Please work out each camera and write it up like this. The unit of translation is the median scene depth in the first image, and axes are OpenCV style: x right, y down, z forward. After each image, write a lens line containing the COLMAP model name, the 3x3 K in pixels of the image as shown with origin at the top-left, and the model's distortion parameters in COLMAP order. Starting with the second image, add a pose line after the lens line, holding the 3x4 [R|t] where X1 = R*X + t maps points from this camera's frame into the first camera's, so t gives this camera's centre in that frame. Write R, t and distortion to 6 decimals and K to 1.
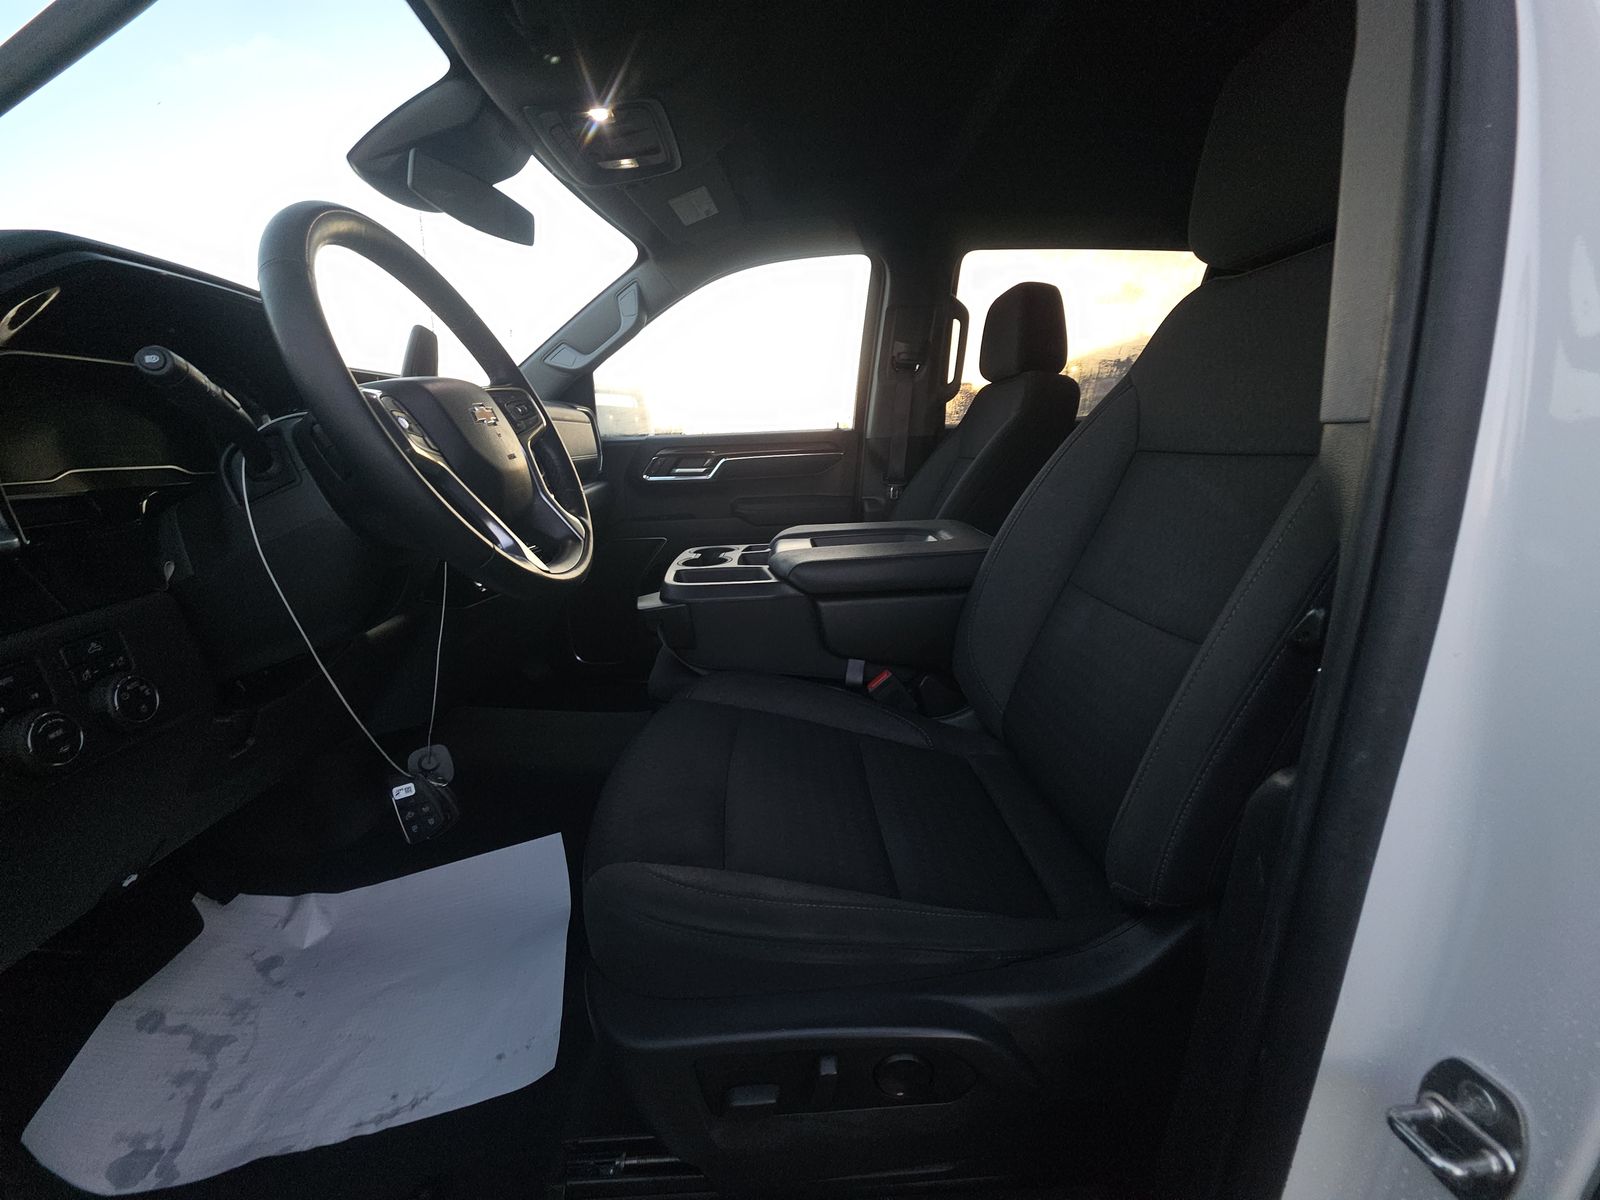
lens RADIAL K [[644.2, 0, 801.2], [0, 644.2, 605.6], [0, 0, 1]] dist [0.016615, -0.008909]
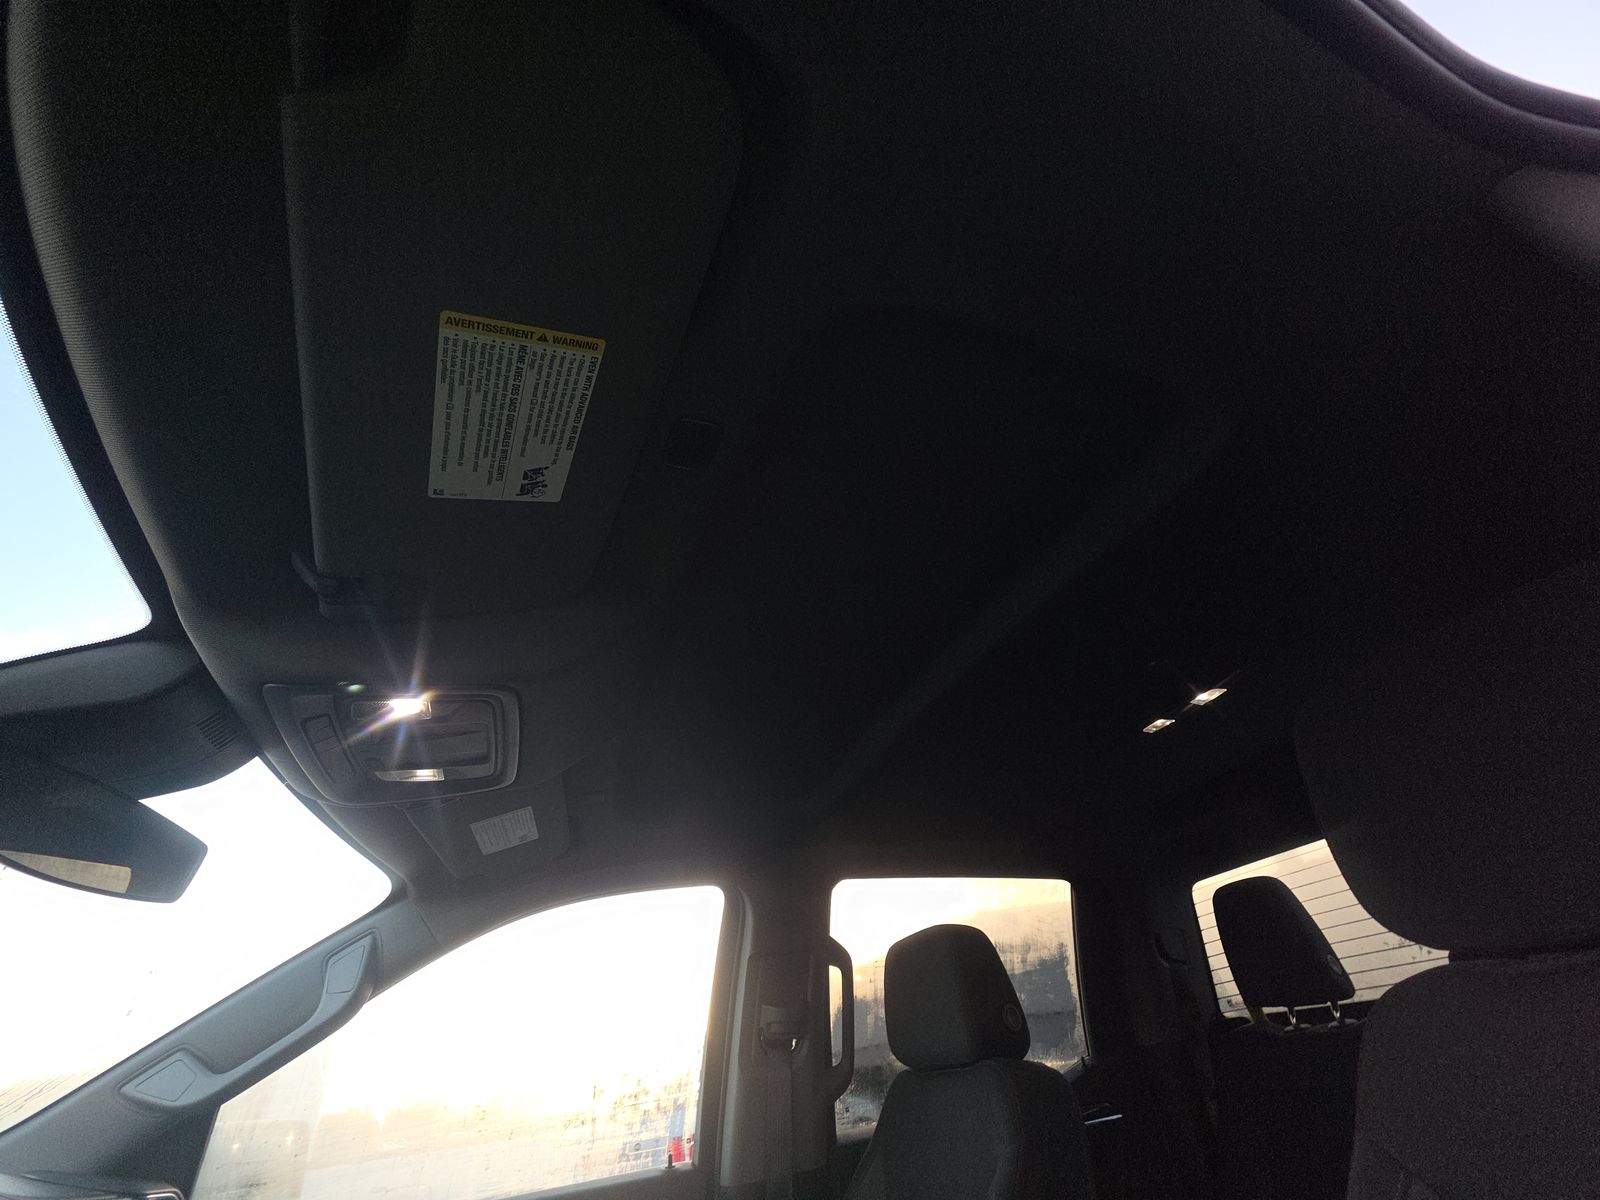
lens RADIAL K [[654.3, 0, 794.6], [0, 654.3, 575.9], [0, 0, 1]] dist [-0.001570, -0.000149]
pose [[0.951669, 0.120039, 0.282697, -0.083781], [0.148274, 0.626511, -0.765179, -0.168776], [-0.268964, 0.770113, 0.578432, 0.247526]]
